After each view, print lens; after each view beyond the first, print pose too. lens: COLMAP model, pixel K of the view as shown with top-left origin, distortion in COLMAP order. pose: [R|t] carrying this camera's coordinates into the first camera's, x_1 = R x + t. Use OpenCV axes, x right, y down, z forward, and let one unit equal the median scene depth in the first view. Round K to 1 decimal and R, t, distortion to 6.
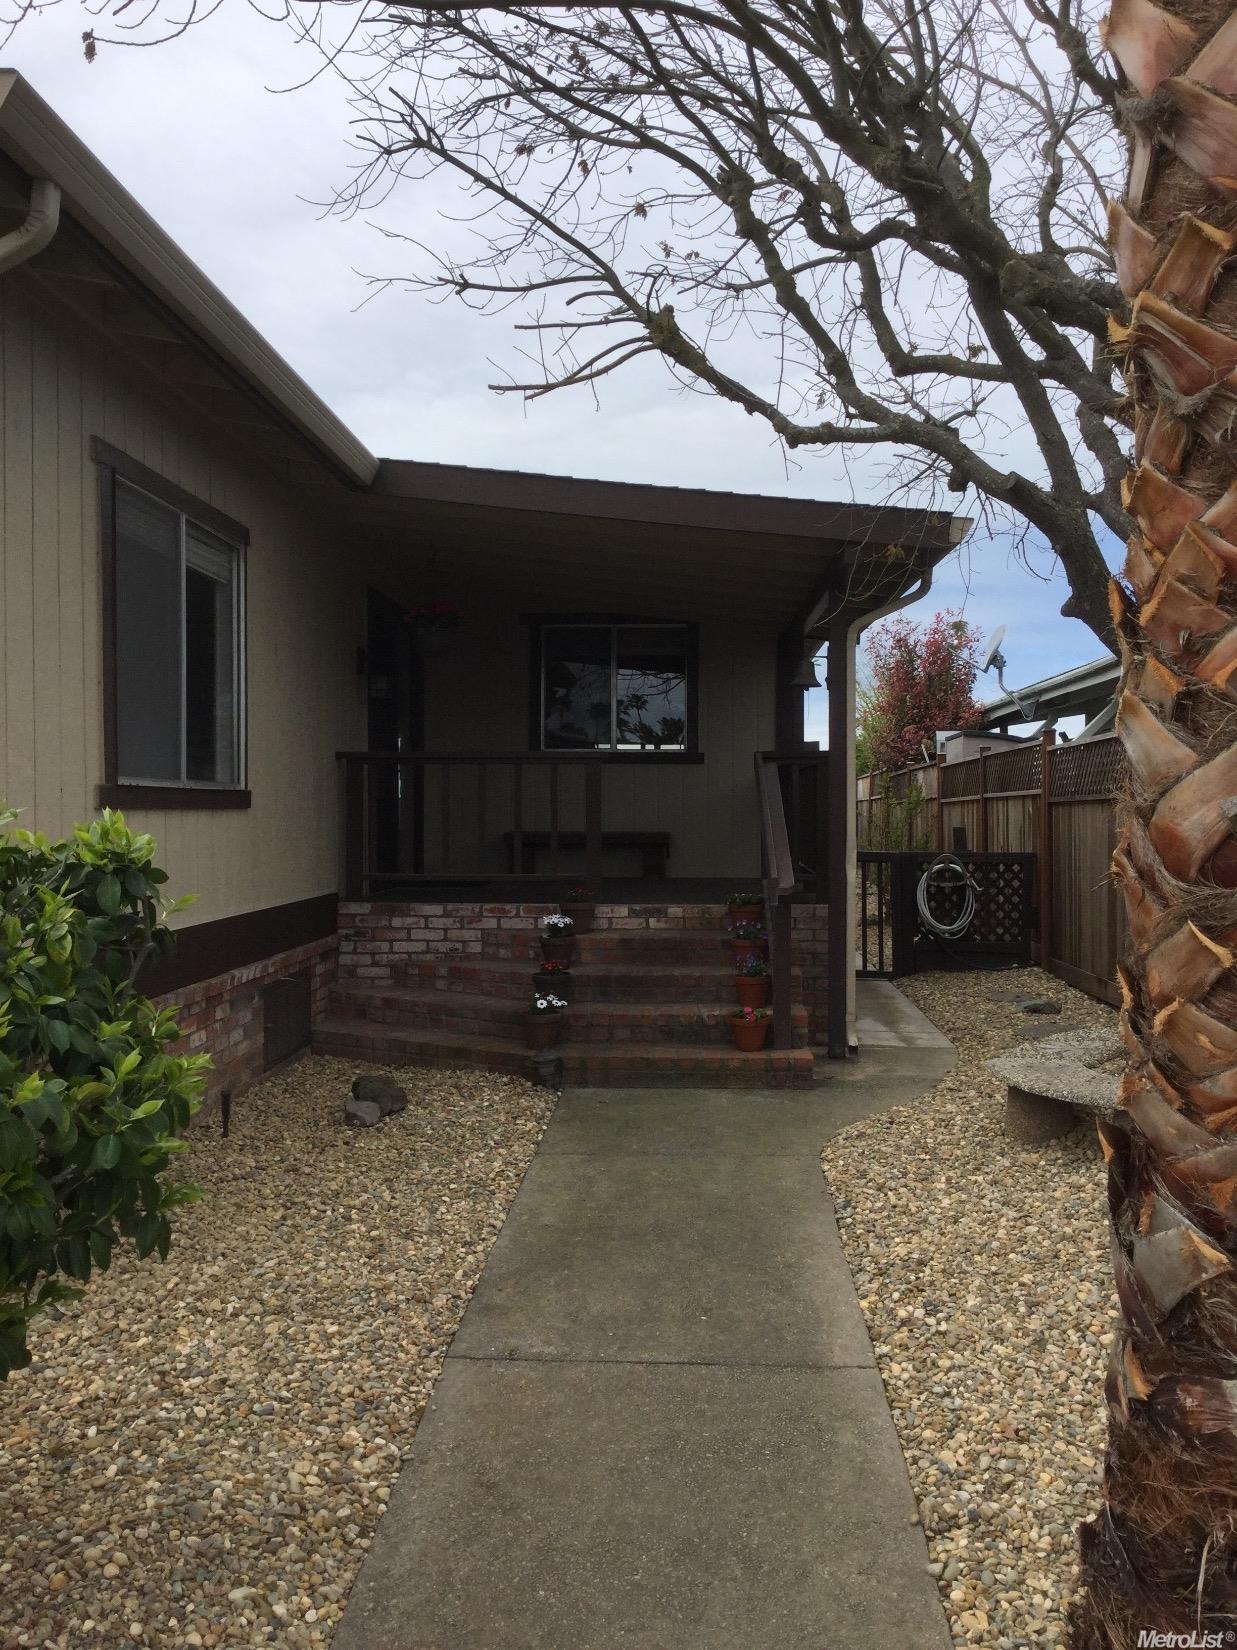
lens RADIAL K [[1511.7, 0, 610.4], [0, 1511.7, 821.2], [0, 0, 1]] dist [0.080361, 0.000000]
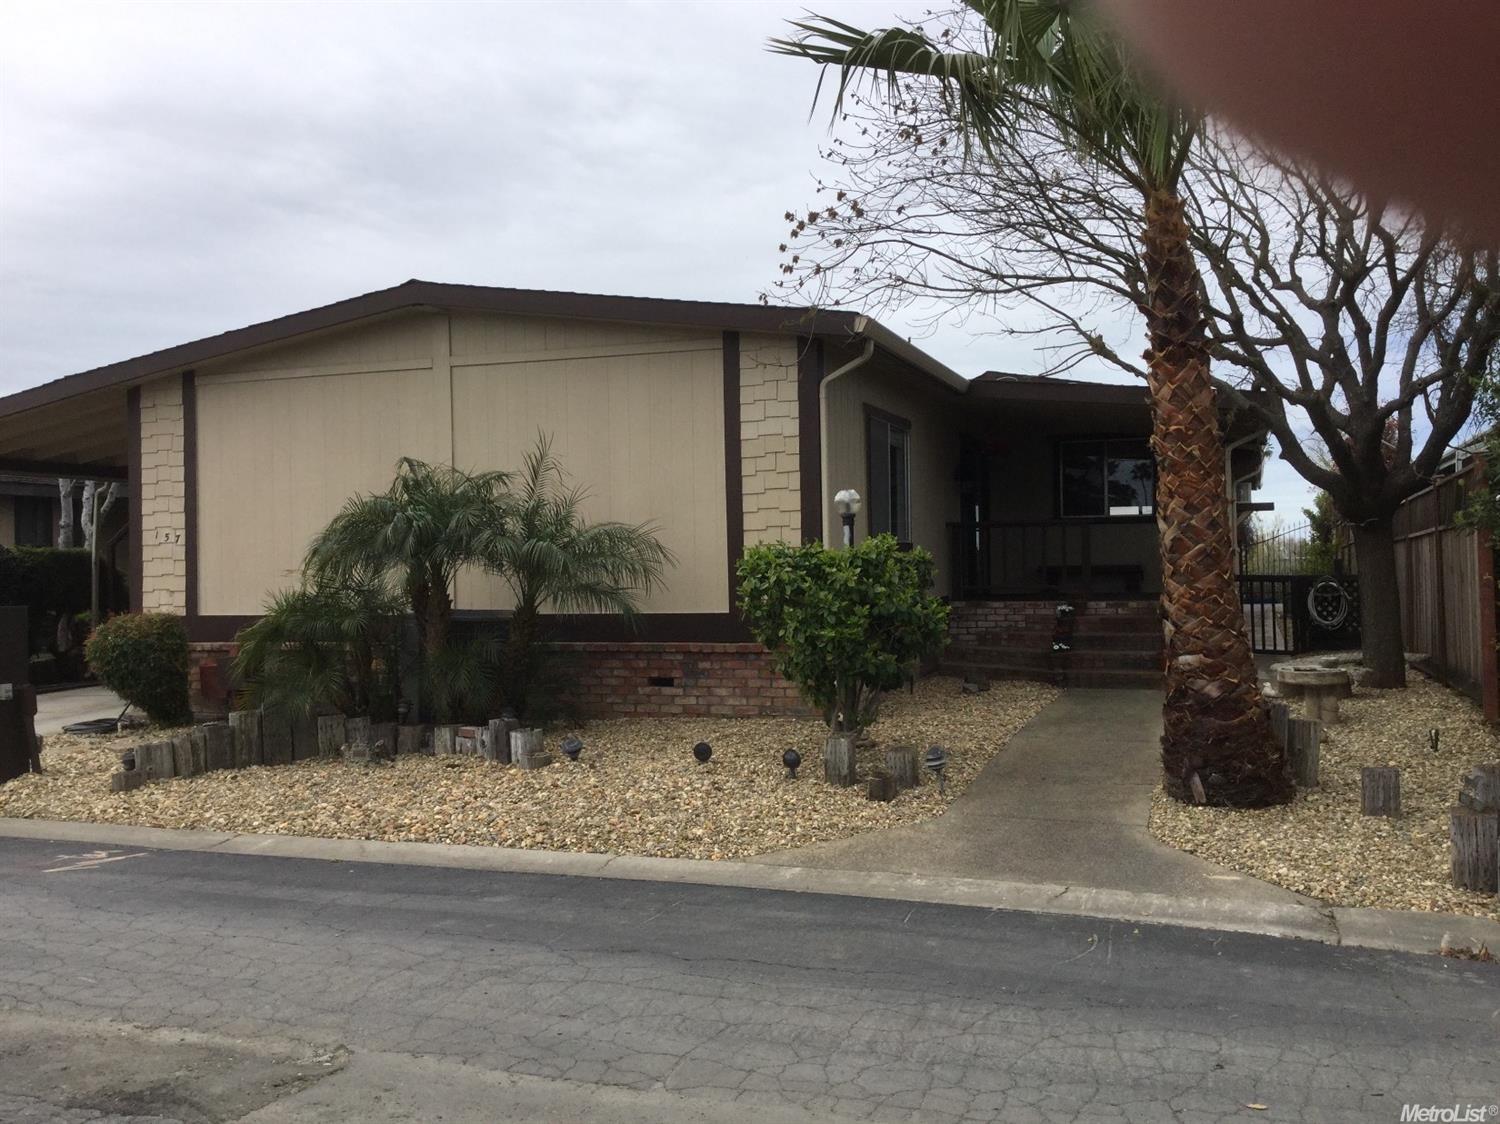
lens RADIAL K [[1374.3, 0, 740.0], [0, 1374.3, 549.7], [0, 0, 1]] dist [0.080361, 0.000000]
pose [[0.957475, -0.018076, -0.287949, 0.073178], [0.012891, 0.999719, -0.019893, 0.020605], [0.288228, 0.015335, 0.957439, -0.771902]]
